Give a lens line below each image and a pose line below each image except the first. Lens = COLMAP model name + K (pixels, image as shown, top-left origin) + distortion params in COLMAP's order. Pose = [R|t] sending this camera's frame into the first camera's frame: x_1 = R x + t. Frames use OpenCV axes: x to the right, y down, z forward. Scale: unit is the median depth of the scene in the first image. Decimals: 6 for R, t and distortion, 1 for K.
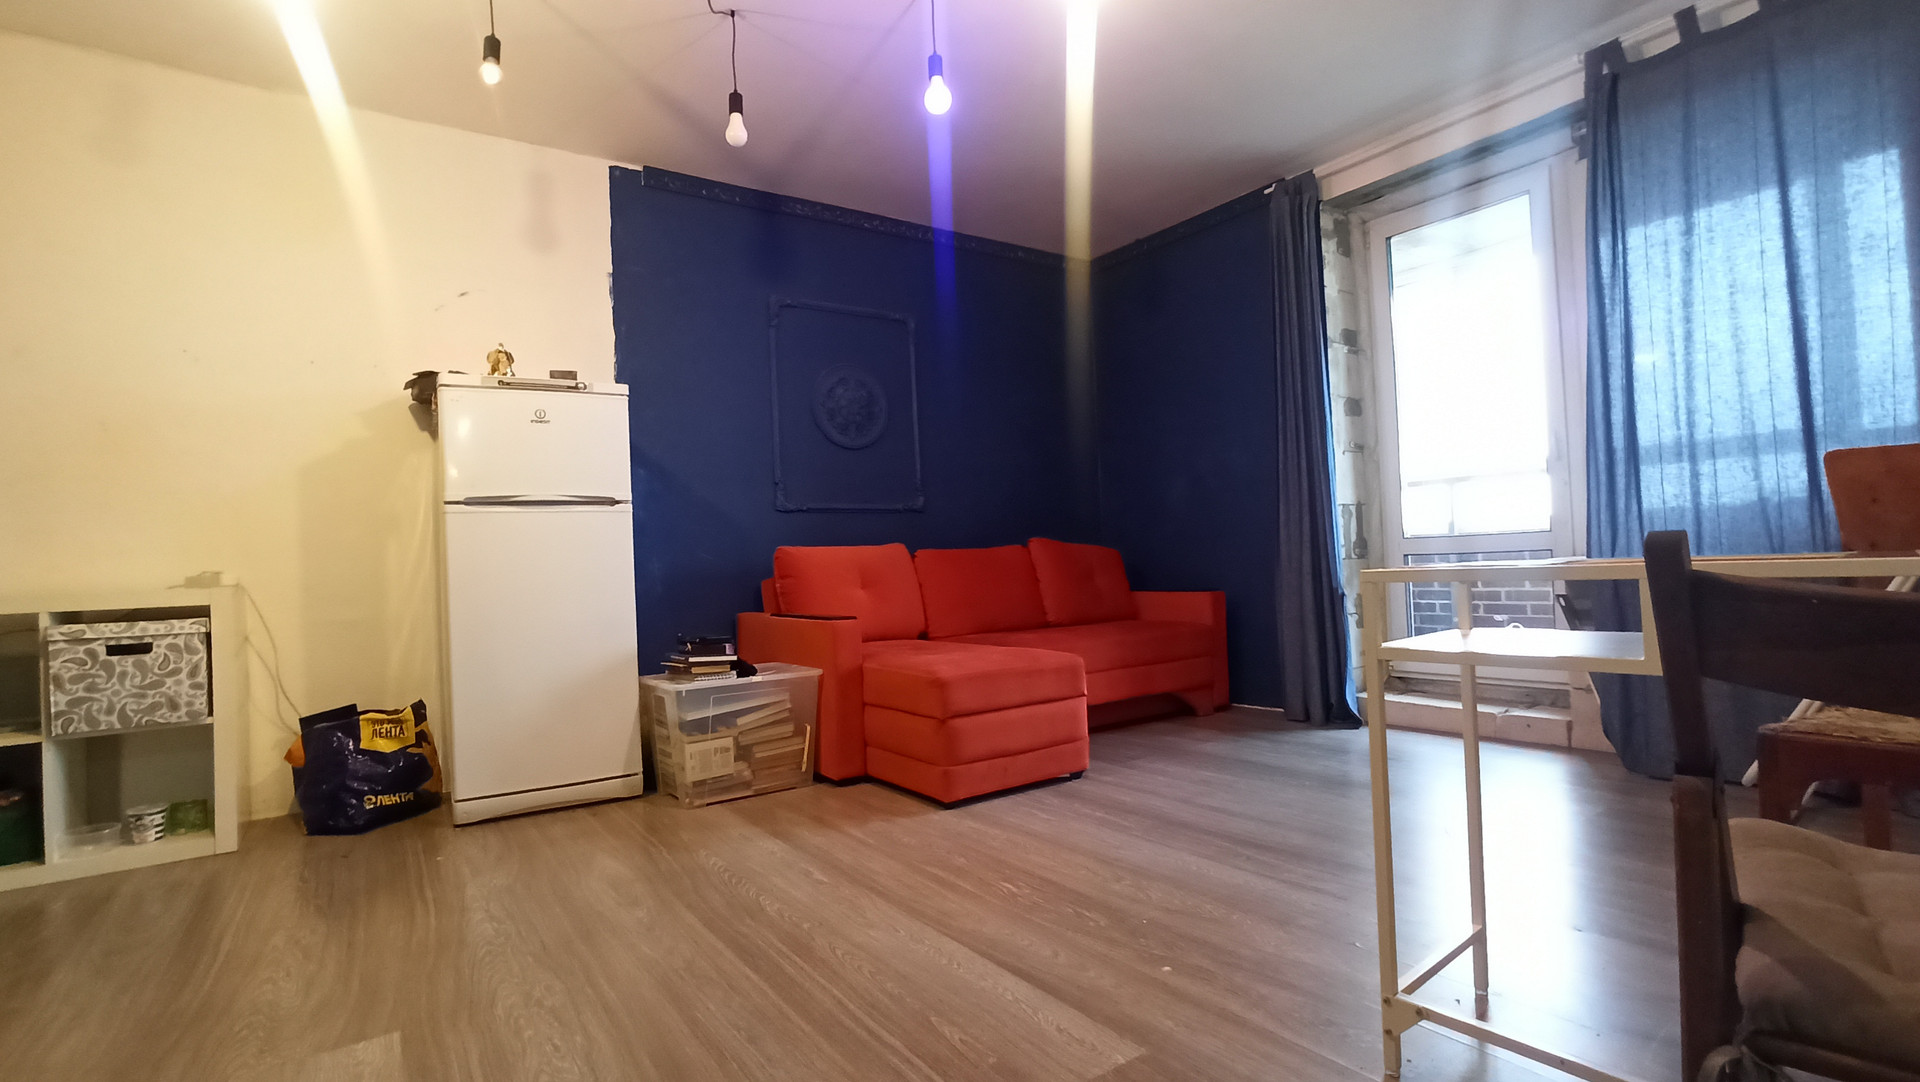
lens RADIAL K [[873.2, 0, 938.7], [0, 873.2, 550.9], [0, 0, 1]] dist [-0.070507, 0.046054]
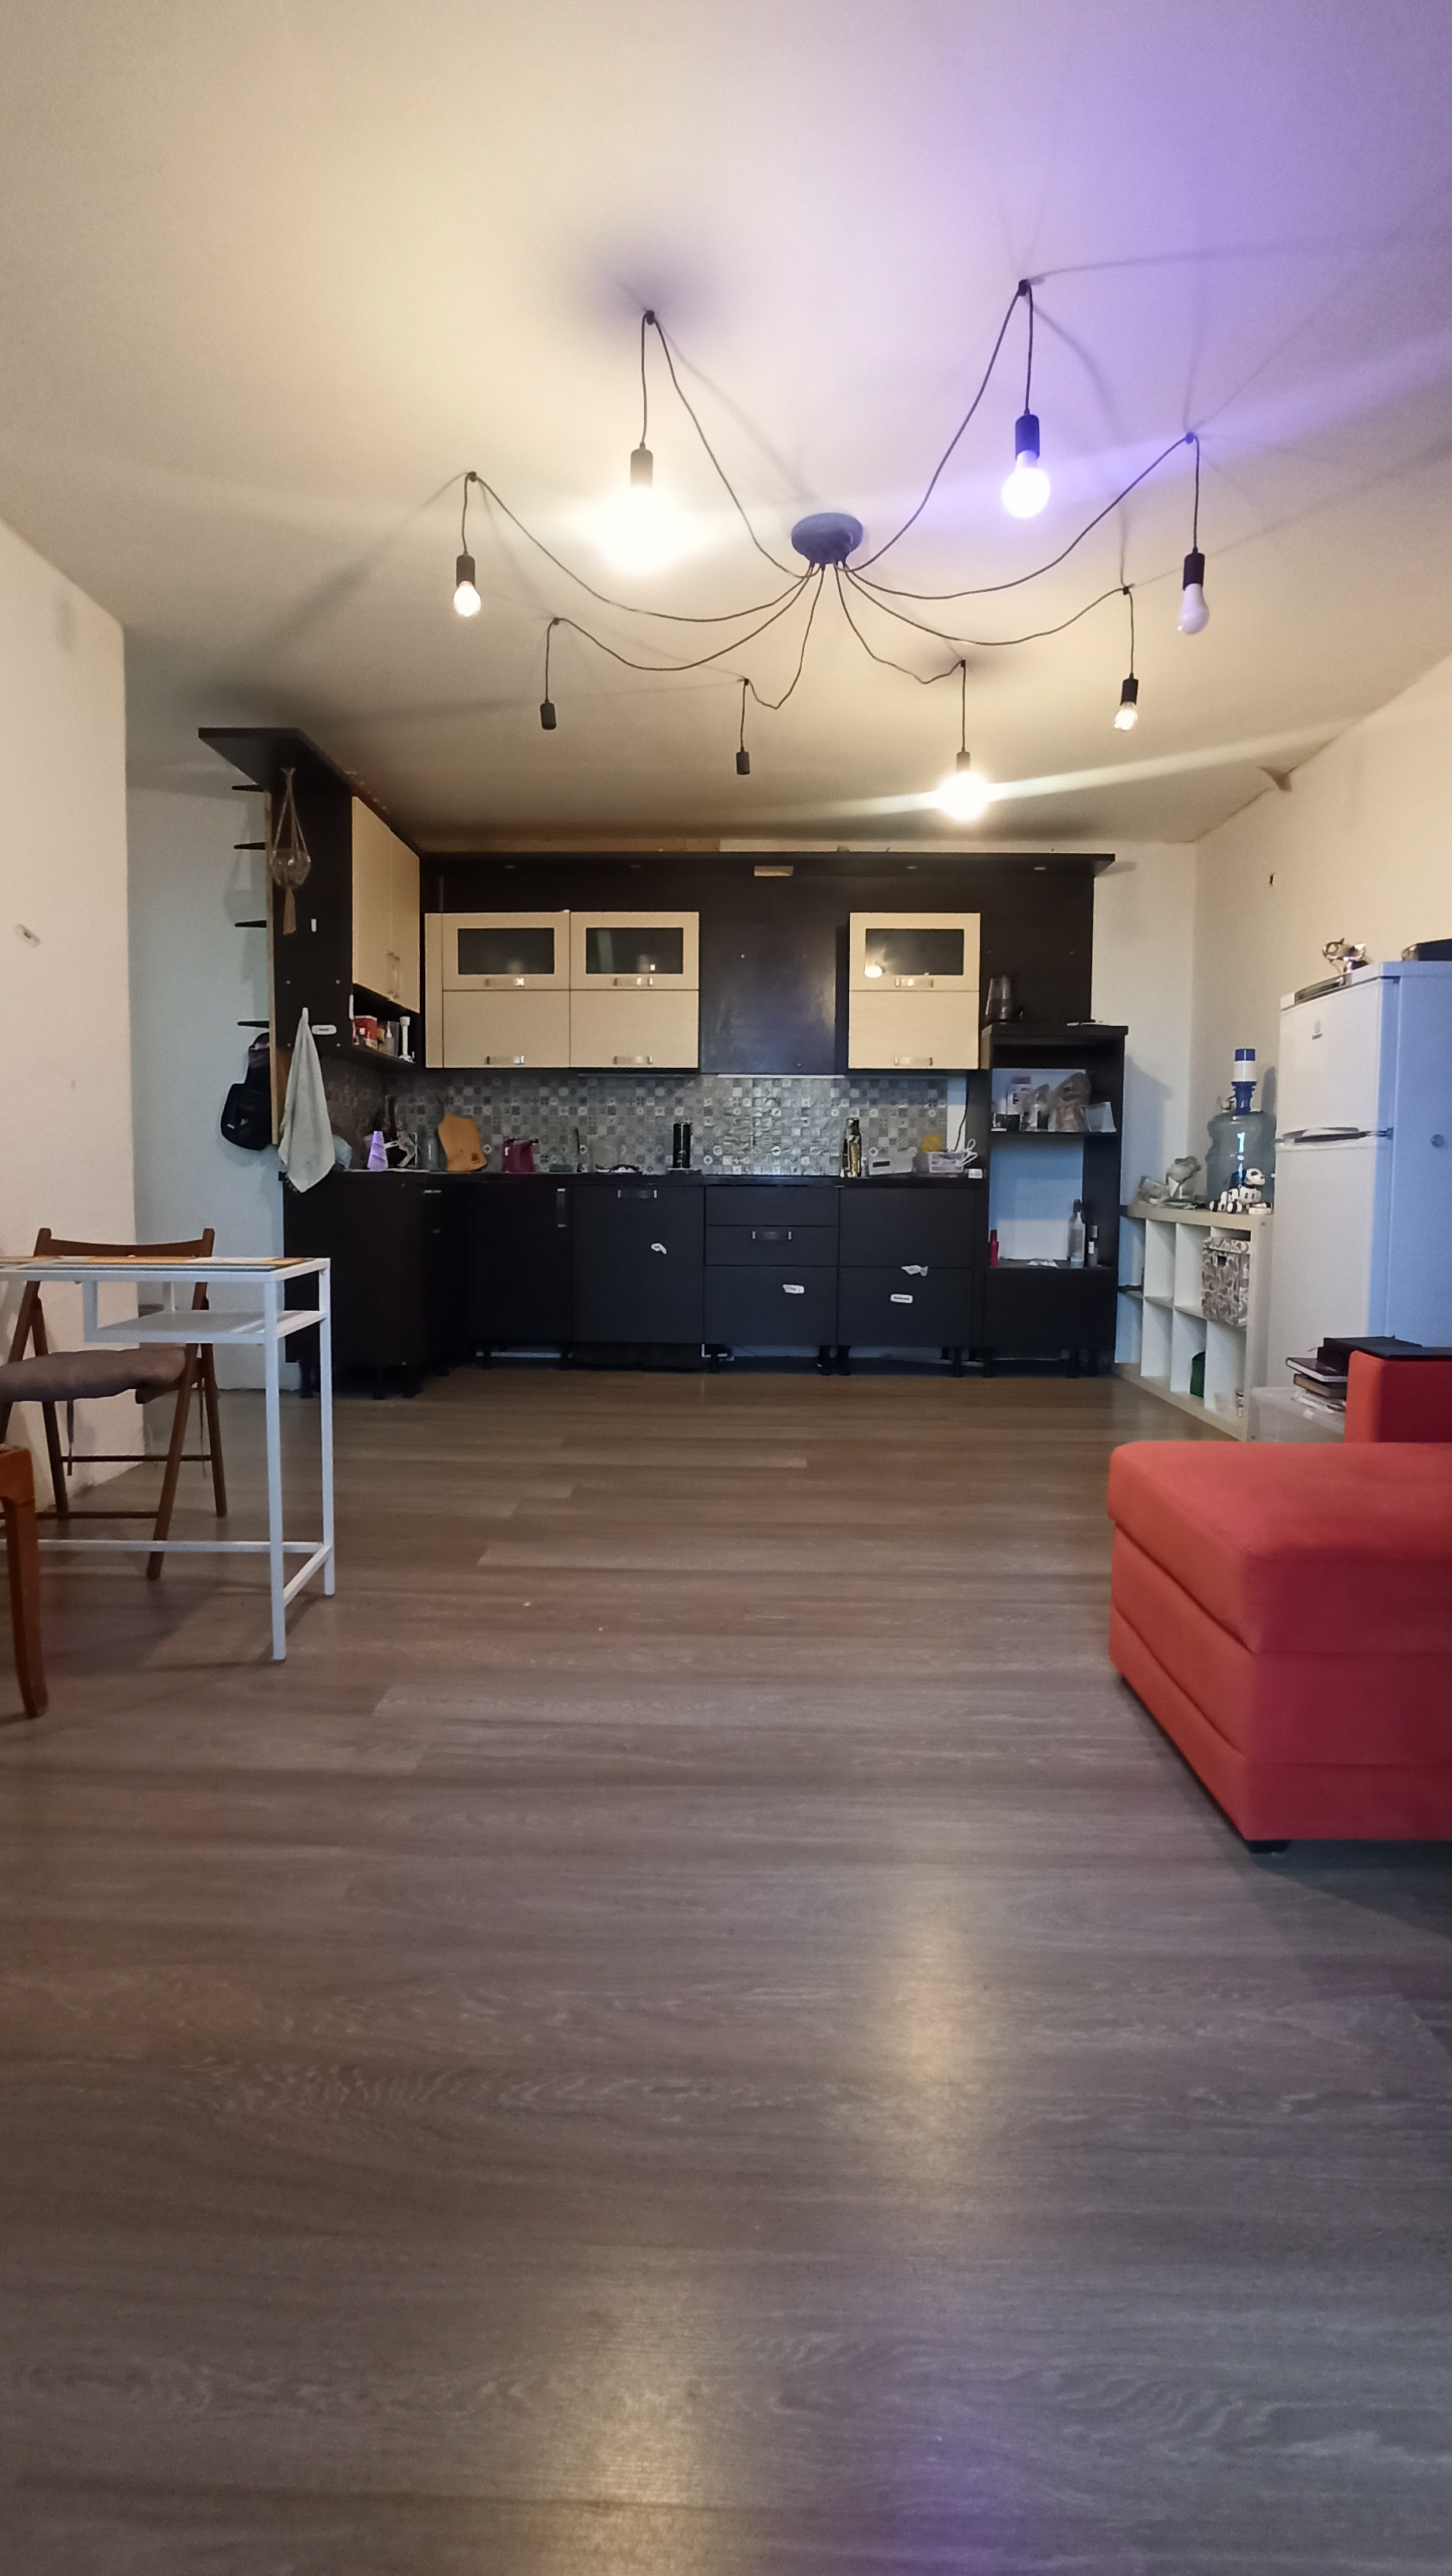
lens RADIAL K [[1171.4, 0, 713.9], [0, 1171.4, 1261.6], [0, 0, 1]] dist [-0.070507, 0.046054]
pose [[-0.584951, 0.097865, -0.805142, 0.758023], [0.030331, 0.994639, 0.098863, -0.065700], [0.810501, 0.033409, -0.584784, 1.198577]]
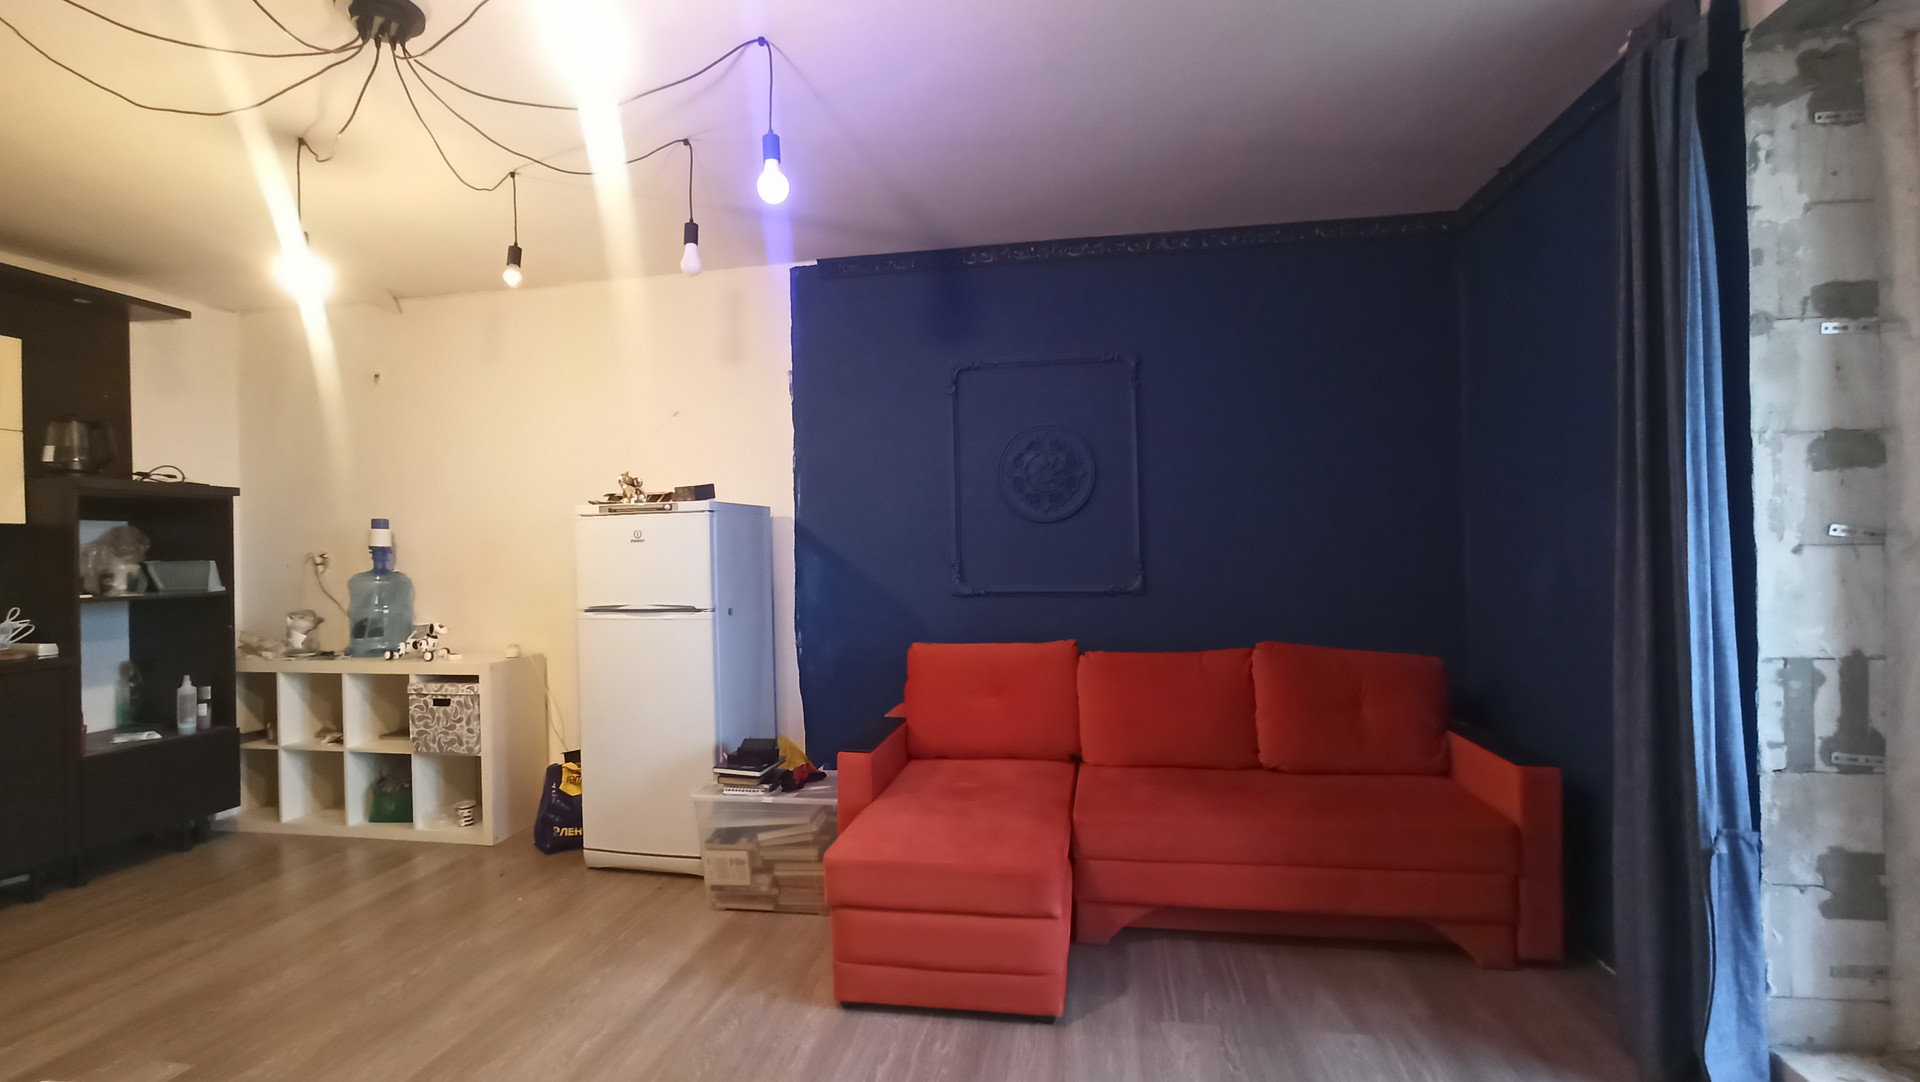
lens RADIAL K [[873.2, 0, 938.7], [0, 873.2, 550.9], [0, 0, 1]] dist [-0.070507, 0.046054]
pose [[0.714806, 0.028711, -0.698733, 0.649710], [0.001079, 0.999110, 0.042158, -0.189228], [0.699322, -0.030889, 0.714140, 0.459140]]
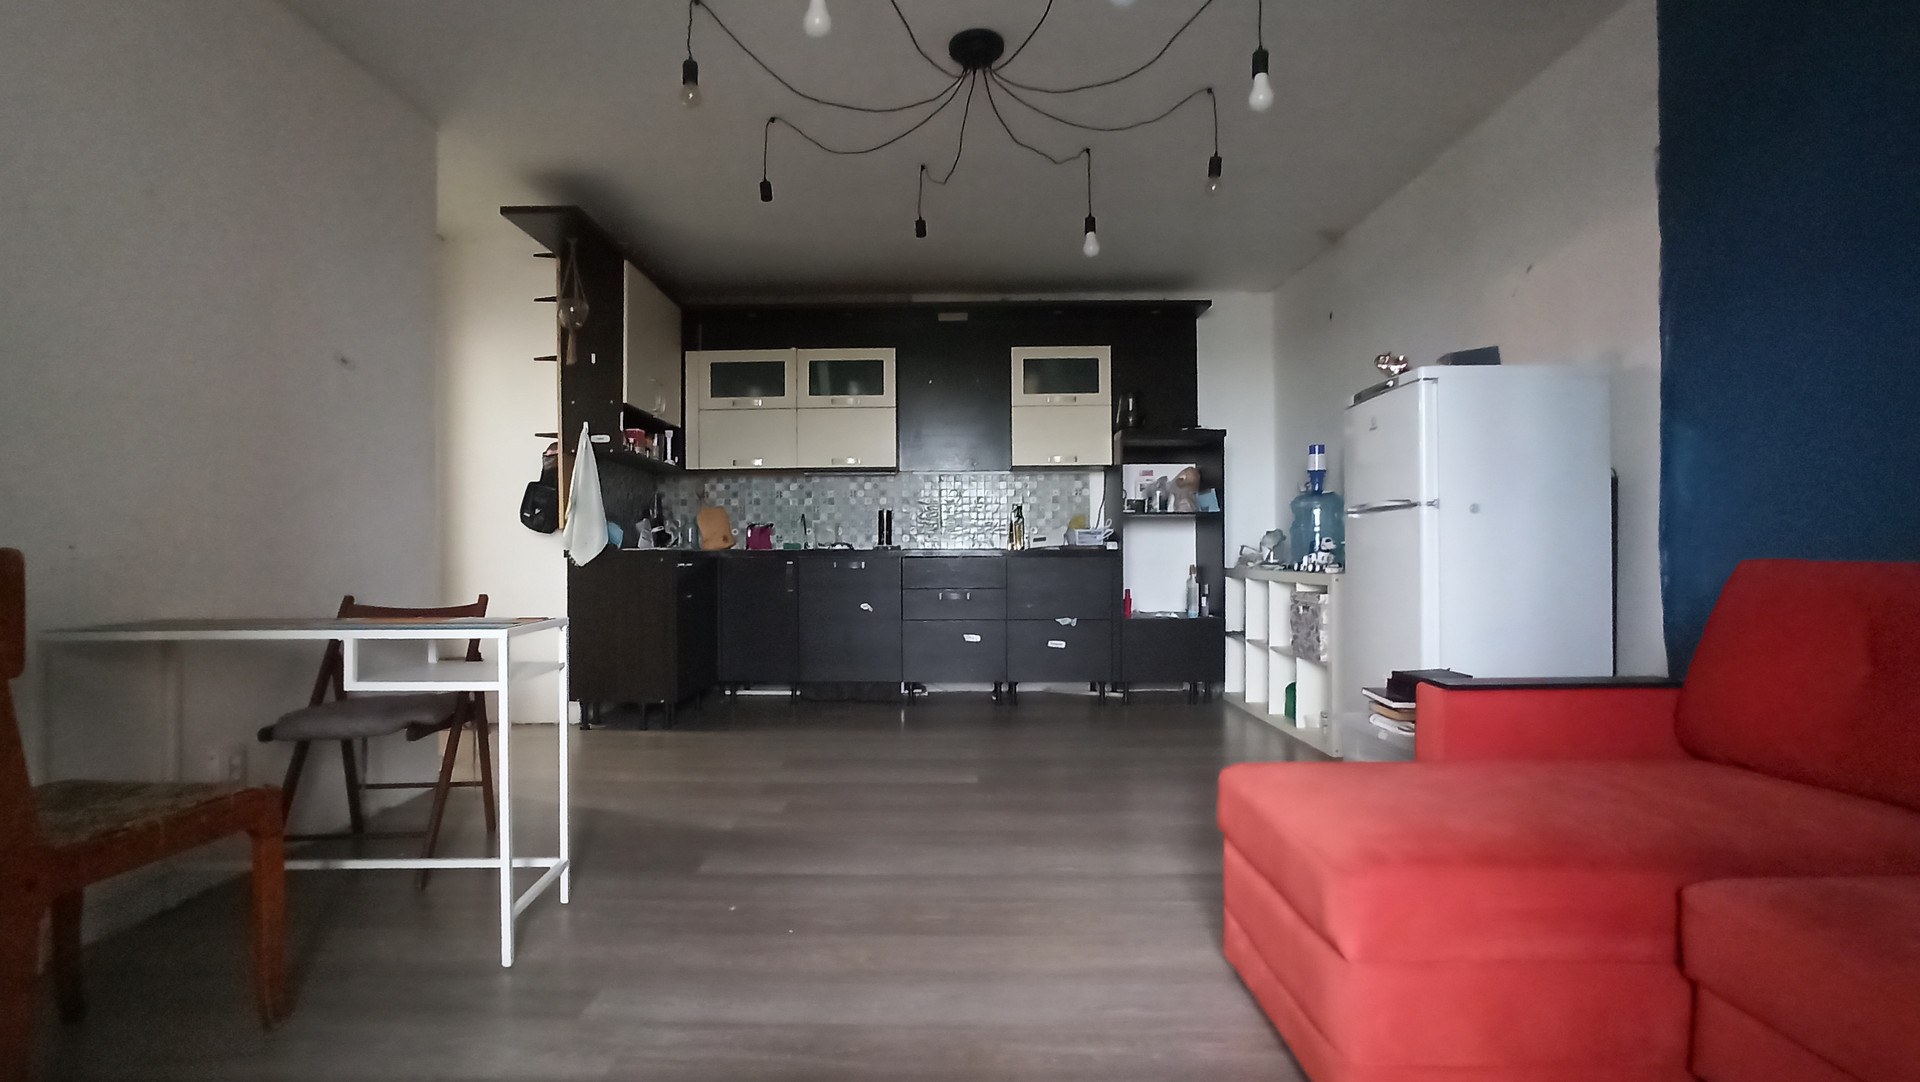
lens RADIAL K [[873.2, 0, 938.7], [0, 873.2, 550.9], [0, 0, 1]] dist [-0.070507, 0.046054]
pose [[-0.573529, 0.044076, -0.817999, 0.666003], [0.043218, 0.998789, 0.023516, -0.054583], [0.818044, -0.021865, -0.574739, 1.178428]]
